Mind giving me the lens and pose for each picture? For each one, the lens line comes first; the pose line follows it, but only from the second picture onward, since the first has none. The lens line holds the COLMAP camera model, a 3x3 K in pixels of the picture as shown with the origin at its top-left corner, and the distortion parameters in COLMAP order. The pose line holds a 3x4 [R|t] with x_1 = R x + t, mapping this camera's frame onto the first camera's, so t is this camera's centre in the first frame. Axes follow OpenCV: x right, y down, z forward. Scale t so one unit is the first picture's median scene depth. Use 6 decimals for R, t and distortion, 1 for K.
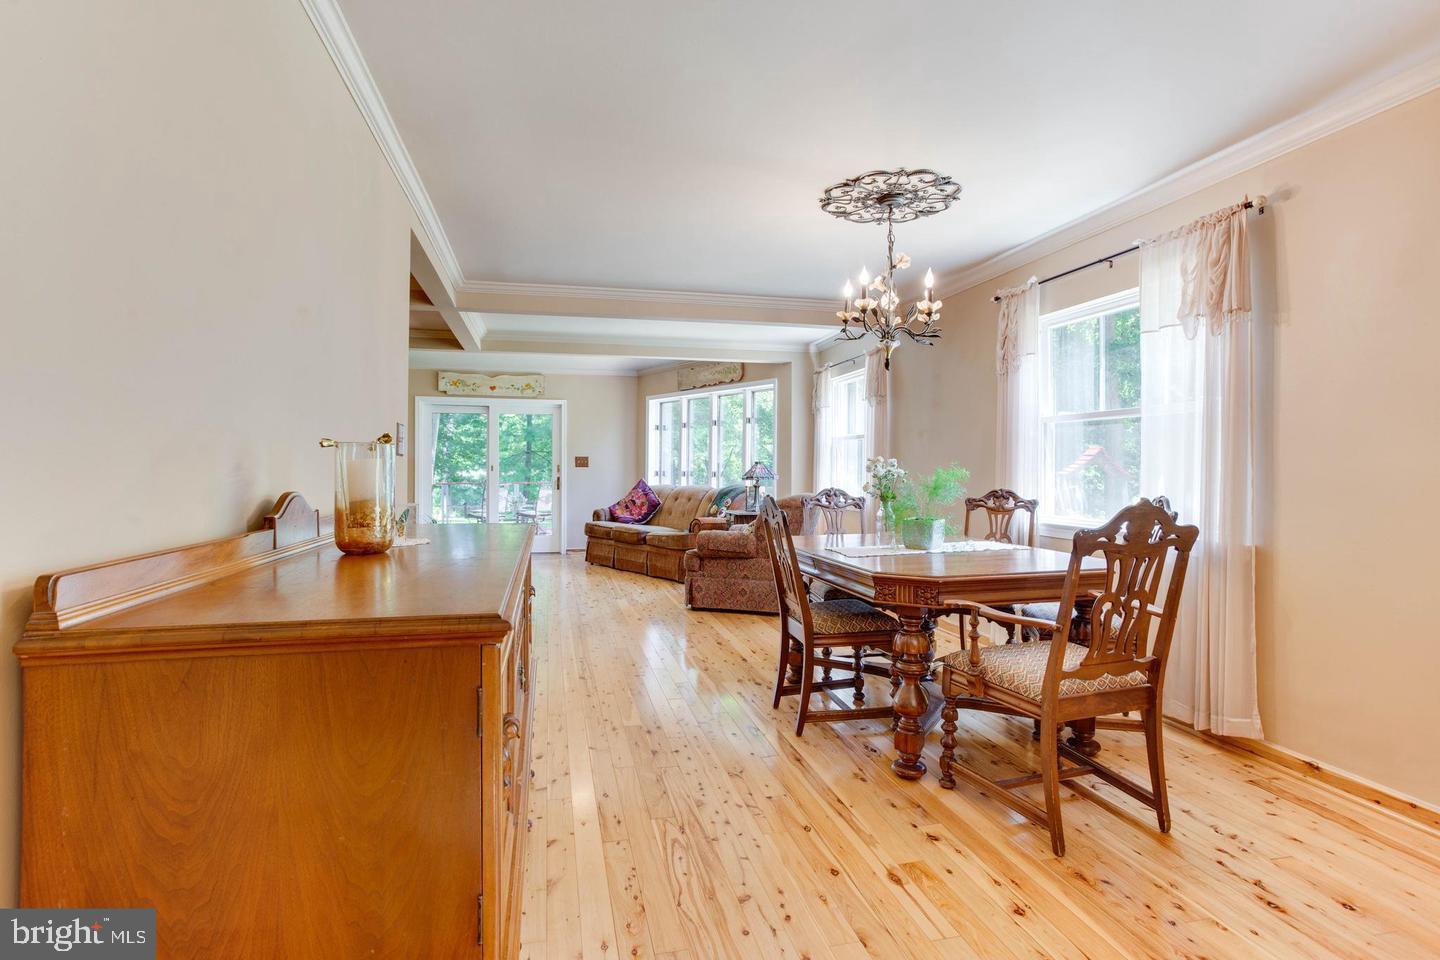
lens RADIAL K [[689.9, 0, 692.4], [0, 689.9, 467.7], [0, 0, 1]] dist [-0.037404, 0.000209]
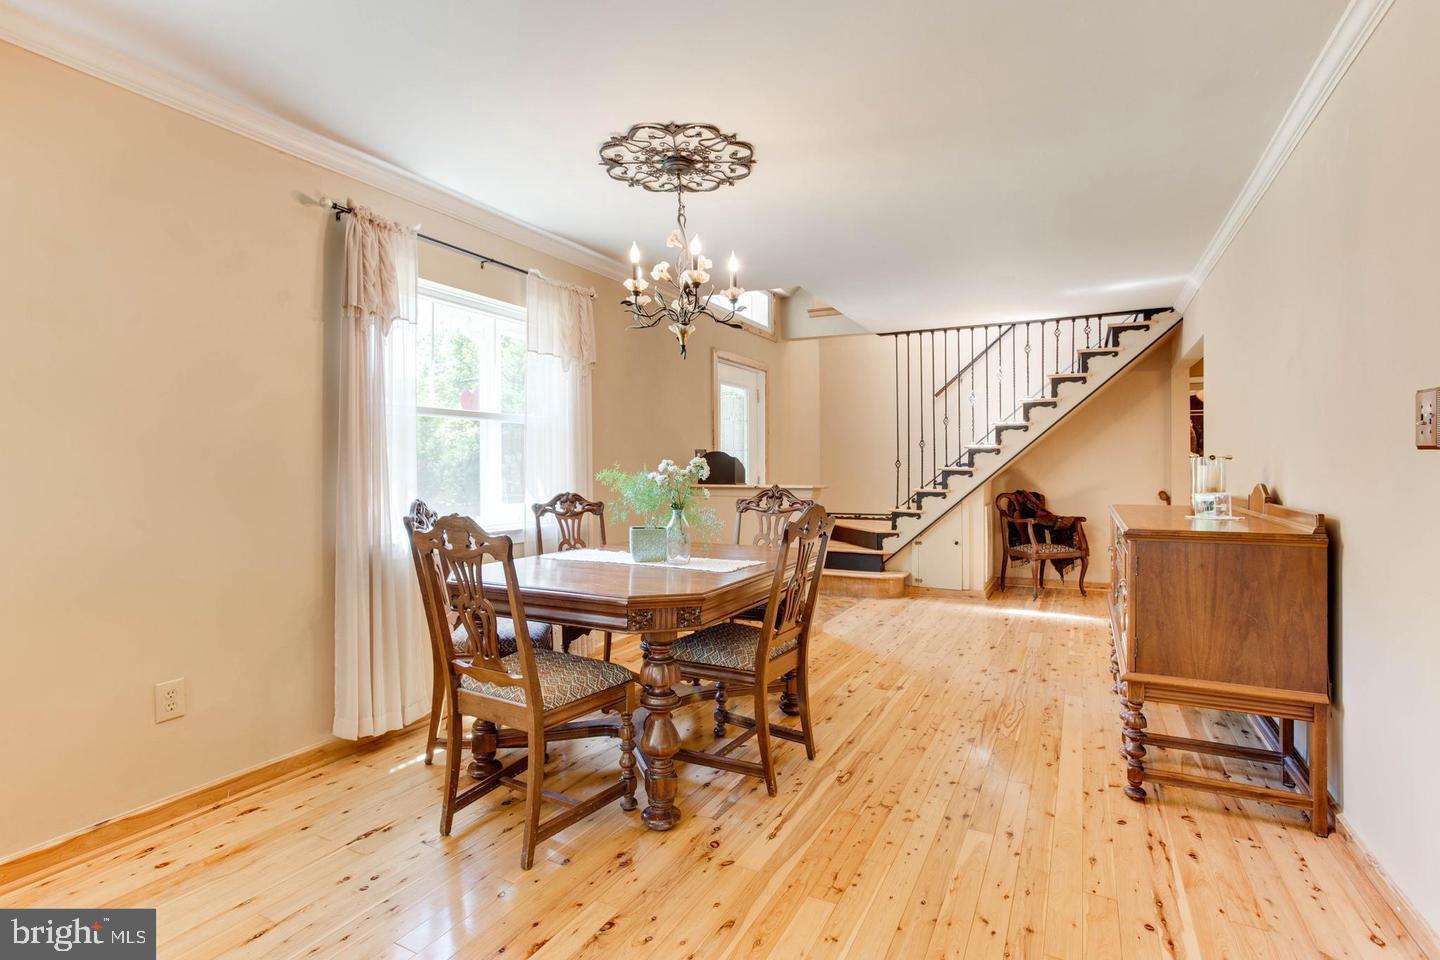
lens RADIAL K [[720.1, 0, 719.3], [0, 720.1, 476.0], [0, 0, 1]] dist [-0.028416, 0.001079]
pose [[-0.781815, -0.003370, 0.623501, -0.117304], [0.001882, 0.999968, 0.007764, 0.000176], [-0.623507, 0.007243, -0.781784, 0.612963]]
